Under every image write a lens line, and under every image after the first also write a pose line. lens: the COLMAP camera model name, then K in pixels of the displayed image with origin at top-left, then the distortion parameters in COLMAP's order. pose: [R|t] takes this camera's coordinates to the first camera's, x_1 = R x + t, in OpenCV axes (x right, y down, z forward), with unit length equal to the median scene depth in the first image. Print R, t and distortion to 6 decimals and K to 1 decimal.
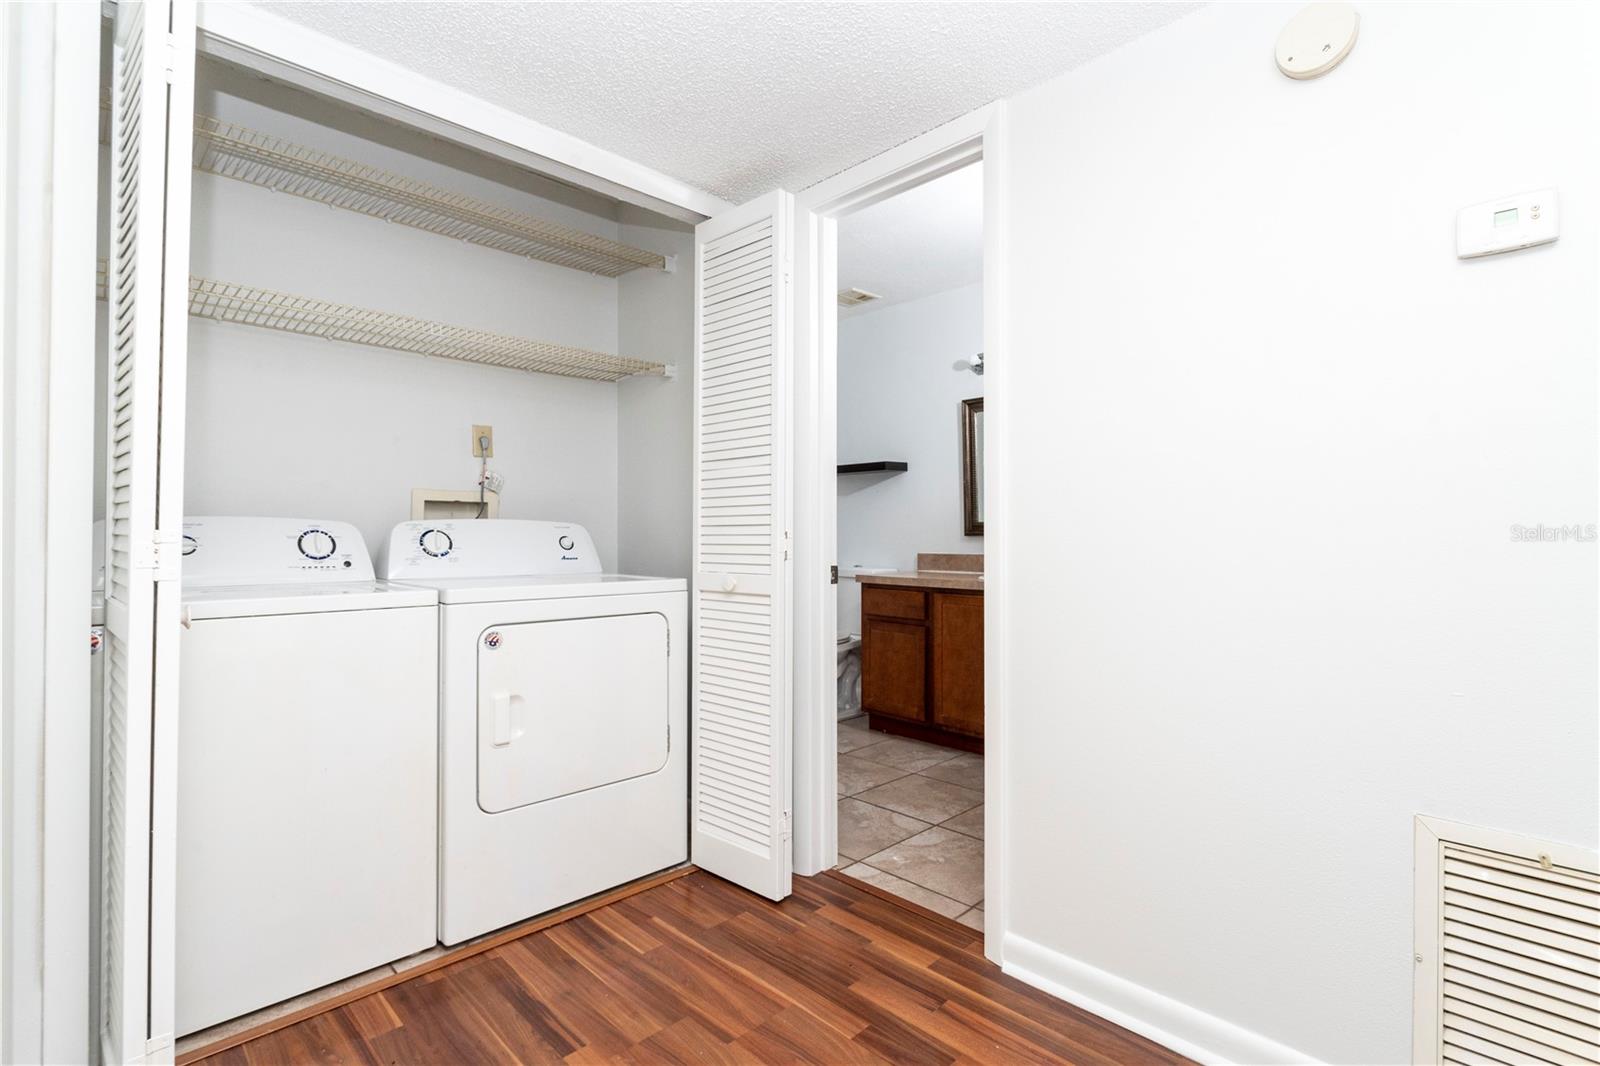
lens RADIAL K [[753.4, 0, 800.0], [0, 753.4, 533.0], [0, 0, 1]] dist [-0.001706, 0.000691]
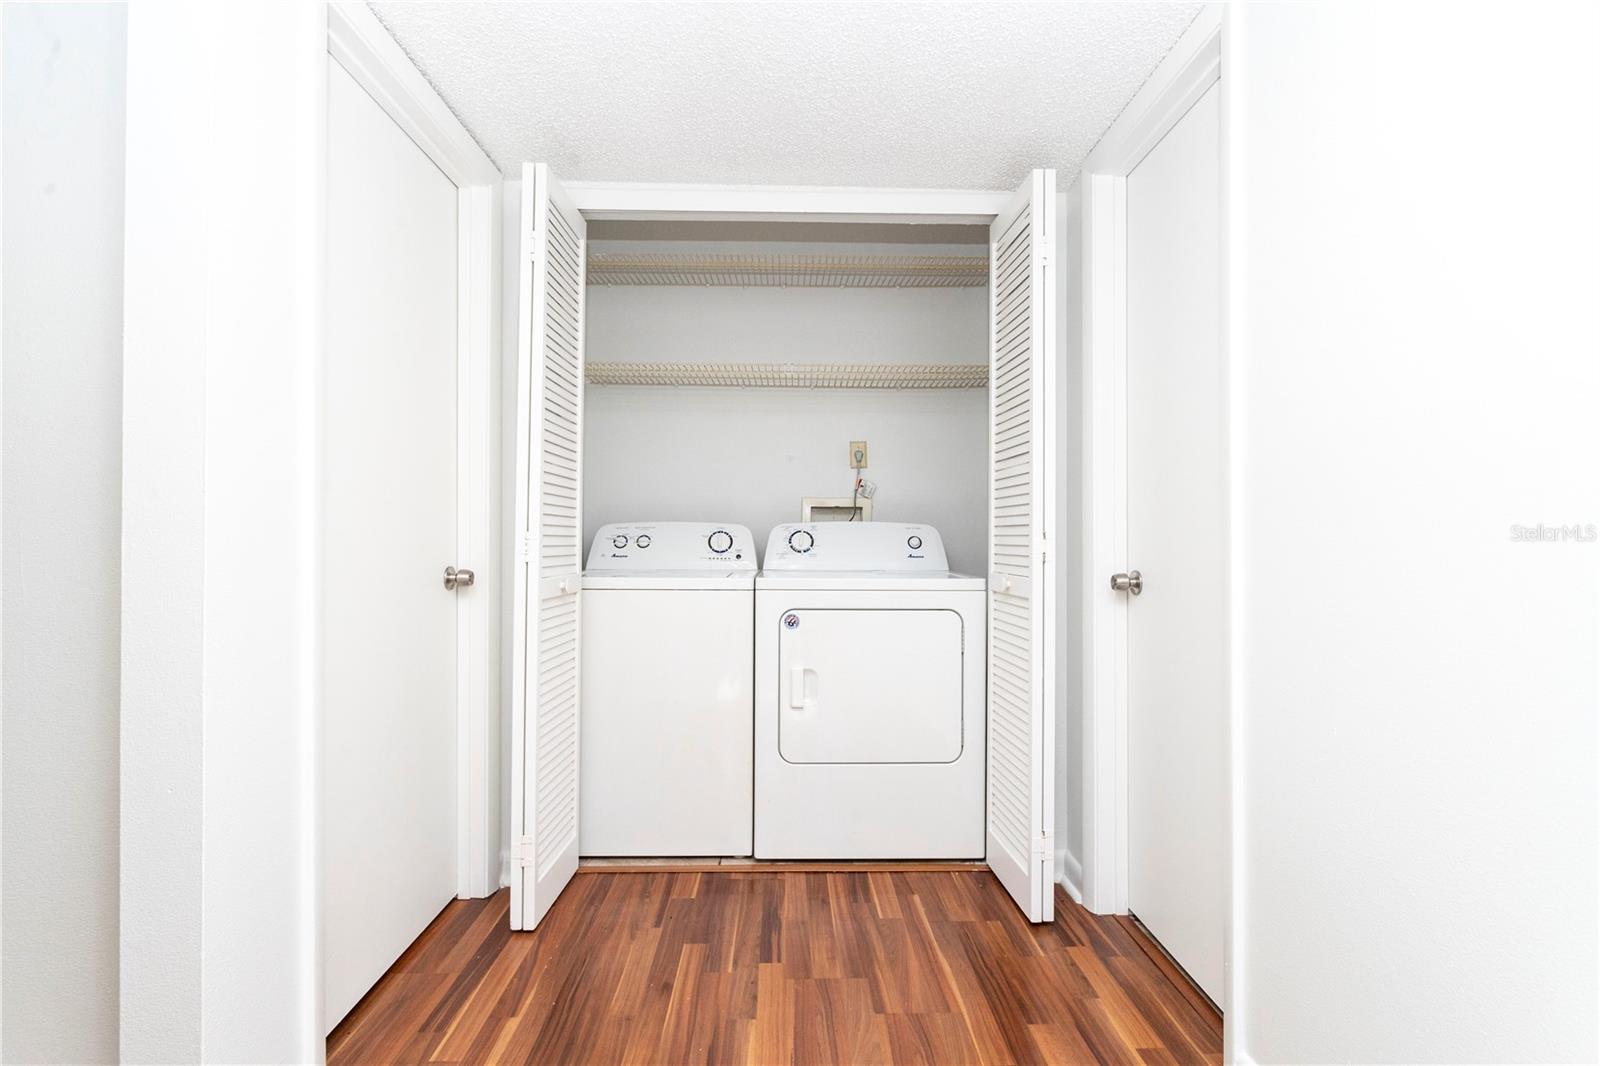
lens RADIAL K [[753.4, 0, 800.0], [0, 753.4, 533.0], [0, 0, 1]] dist [-0.001706, 0.000691]
pose [[0.729671, 0.000779, -0.683798, 0.429751], [-0.000813, 1.000000, 0.000271, -0.000914], [0.683798, 0.000359, 0.729671, 0.115784]]
